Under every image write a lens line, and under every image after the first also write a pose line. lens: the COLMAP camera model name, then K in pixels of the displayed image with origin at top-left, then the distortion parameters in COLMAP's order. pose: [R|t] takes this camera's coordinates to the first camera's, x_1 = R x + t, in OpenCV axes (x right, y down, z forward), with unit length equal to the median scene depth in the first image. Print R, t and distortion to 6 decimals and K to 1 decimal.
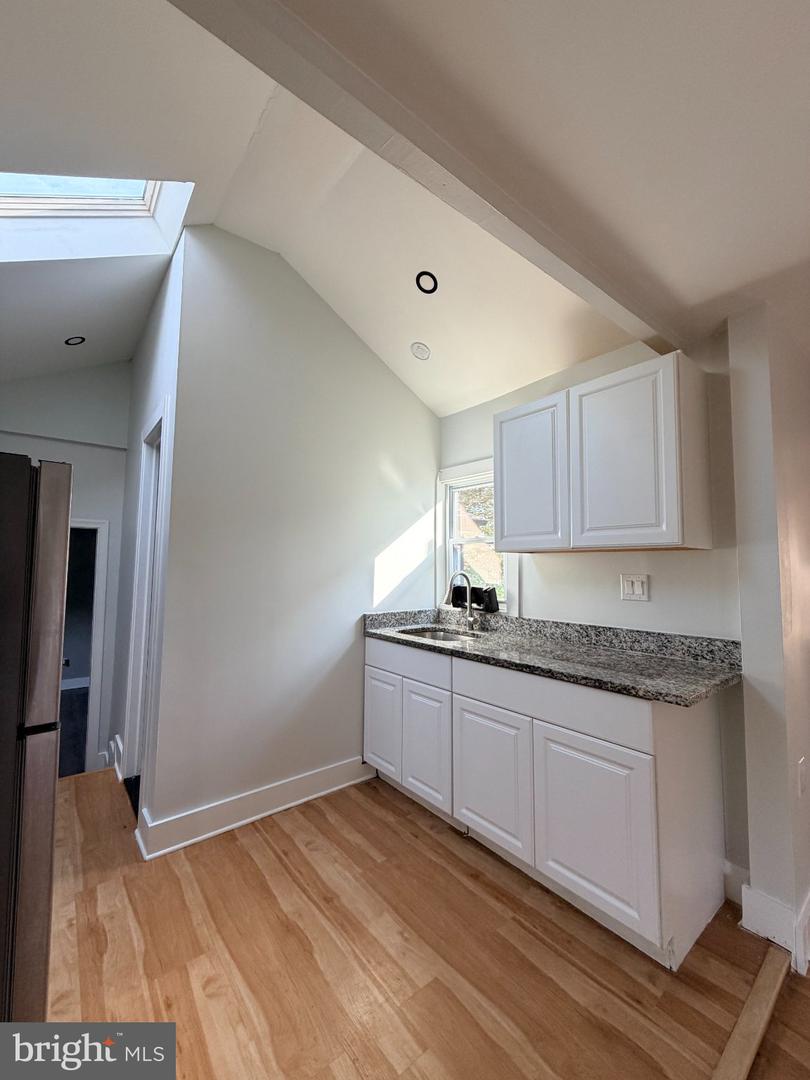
lens RADIAL K [[429.3, 0, 405.0], [0, 429.3, 540.0], [0, 0, 1]] dist [-0.000089, 0.000096]
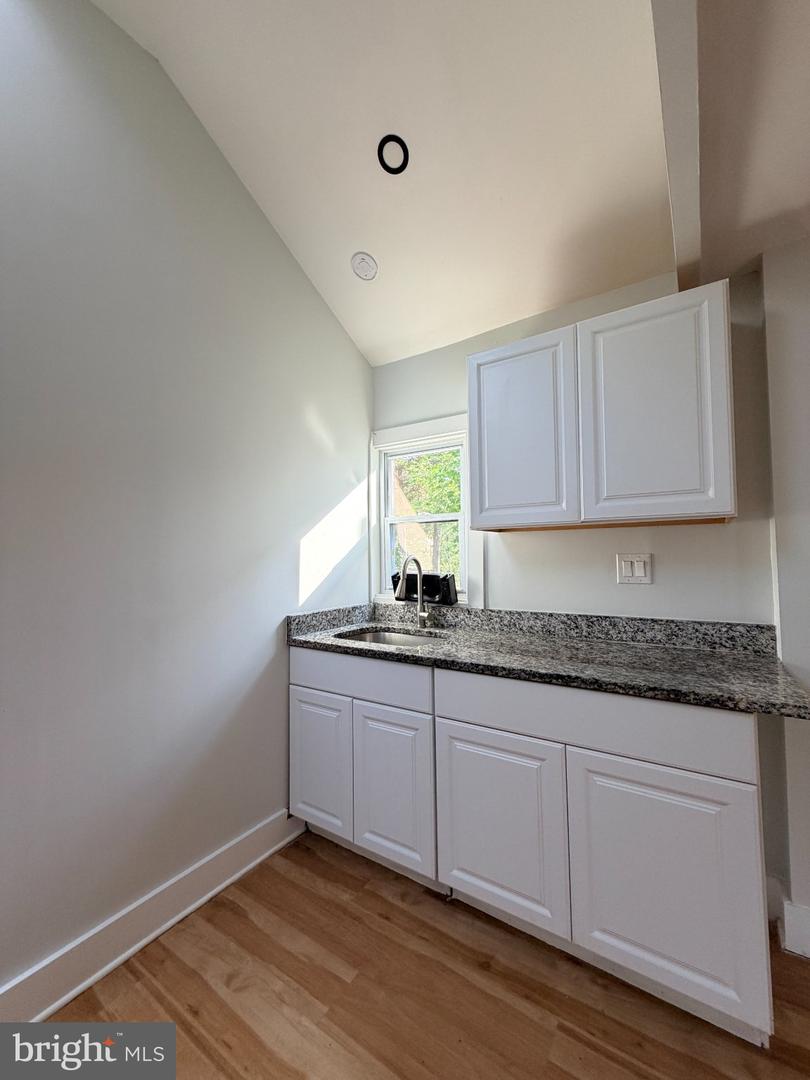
lens RADIAL K [[429.3, 0, 405.0], [0, 429.3, 540.0], [0, 0, 1]] dist [-0.000089, 0.000096]
pose [[0.952720, -0.005438, 0.303800, -0.154359], [-0.001411, 0.999750, 0.022320, 0.031698], [-0.303845, -0.021694, 0.952474, 0.295641]]
